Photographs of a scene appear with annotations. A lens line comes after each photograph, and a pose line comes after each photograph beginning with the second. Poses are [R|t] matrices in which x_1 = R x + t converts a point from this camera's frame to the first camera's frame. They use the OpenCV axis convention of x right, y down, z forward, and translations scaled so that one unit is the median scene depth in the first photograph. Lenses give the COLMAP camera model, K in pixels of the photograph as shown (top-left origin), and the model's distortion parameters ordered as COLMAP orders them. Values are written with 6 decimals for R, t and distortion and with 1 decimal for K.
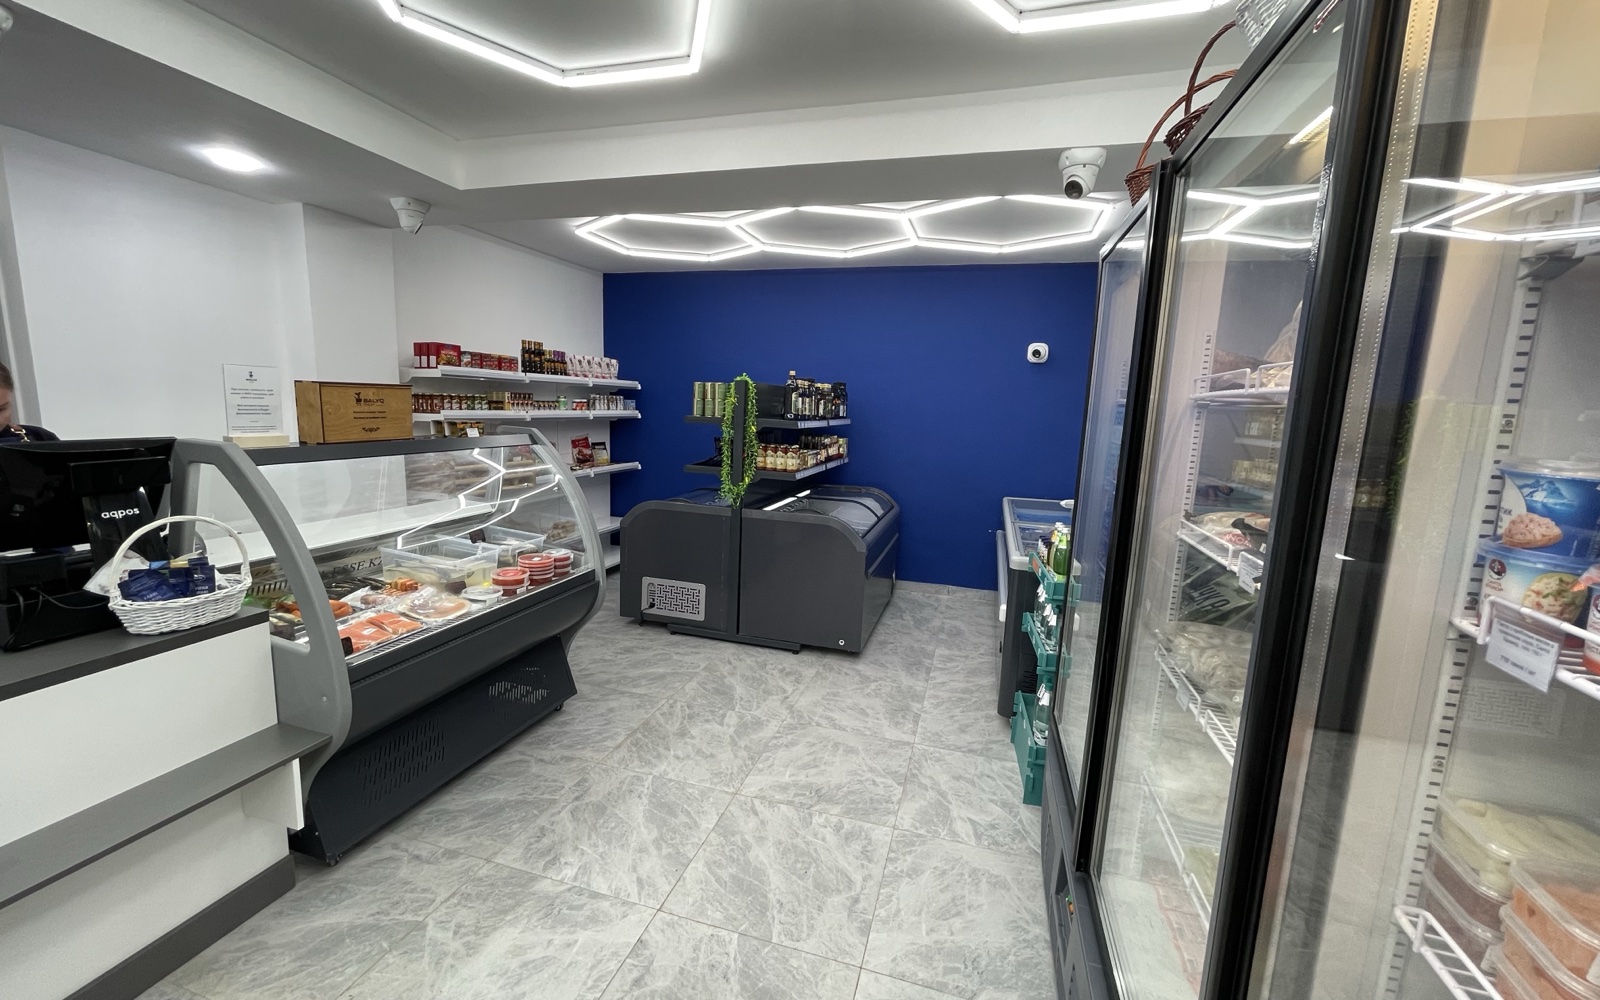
lens RADIAL K [[637.7, 0, 794.7], [0, 637.7, 502.9], [0, 0, 1]] dist [-0.010338, 0.000145]
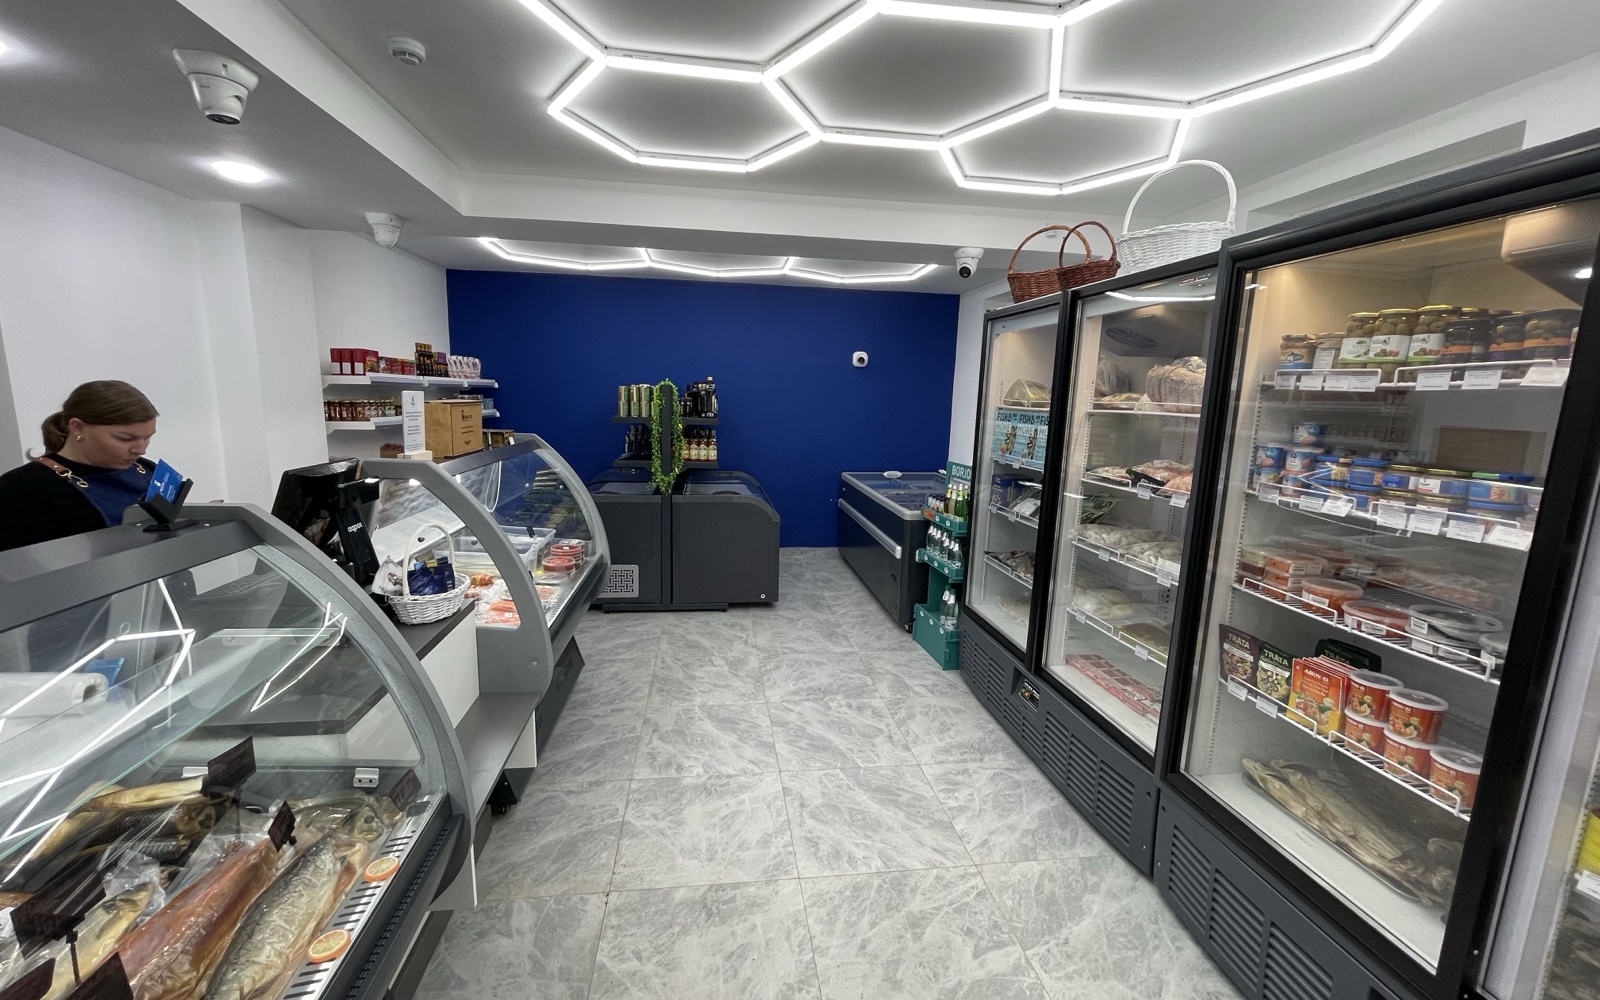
lens RADIAL K [[637.7, 0, 794.7], [0, 637.7, 502.9], [0, 0, 1]] dist [-0.010338, 0.000145]
pose [[0.911361, -0.080884, 0.403583, -0.354454], [0.070761, 0.996693, 0.039960, -0.007579], [-0.405480, -0.007860, 0.914070, -0.158242]]
